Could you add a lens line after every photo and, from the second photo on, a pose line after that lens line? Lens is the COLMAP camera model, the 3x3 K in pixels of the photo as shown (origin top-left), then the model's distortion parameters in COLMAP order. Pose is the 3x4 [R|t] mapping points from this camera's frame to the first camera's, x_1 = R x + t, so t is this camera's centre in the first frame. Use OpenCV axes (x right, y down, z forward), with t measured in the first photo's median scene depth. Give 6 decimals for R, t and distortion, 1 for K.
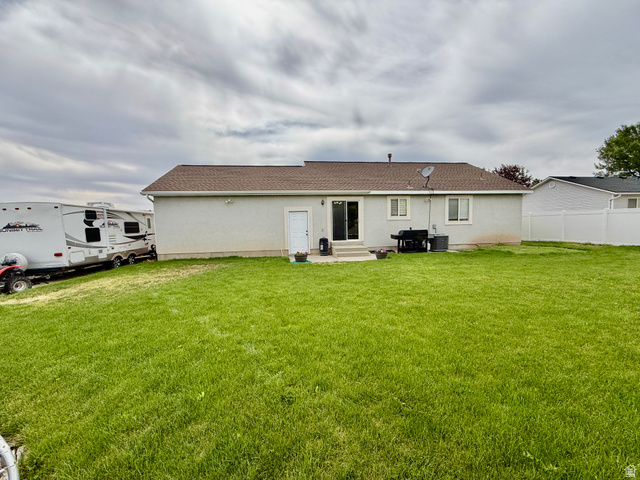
lens RADIAL K [[255.4, 0, 320.0], [0, 255.4, 240.0], [0, 0, 1]] dist [0.000607, 0.000229]
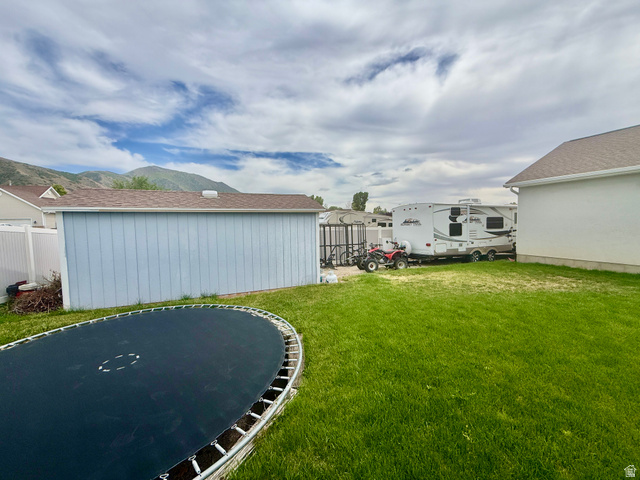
lens RADIAL K [[255.4, 0, 320.0], [0, 255.4, 240.0], [0, 0, 1]] dist [0.000607, 0.000229]
pose [[0.265951, 0.079012, -0.960743, 0.020188], [-0.051581, 0.996374, 0.067664, -0.017845], [0.962606, 0.031560, 0.269062, 0.125414]]
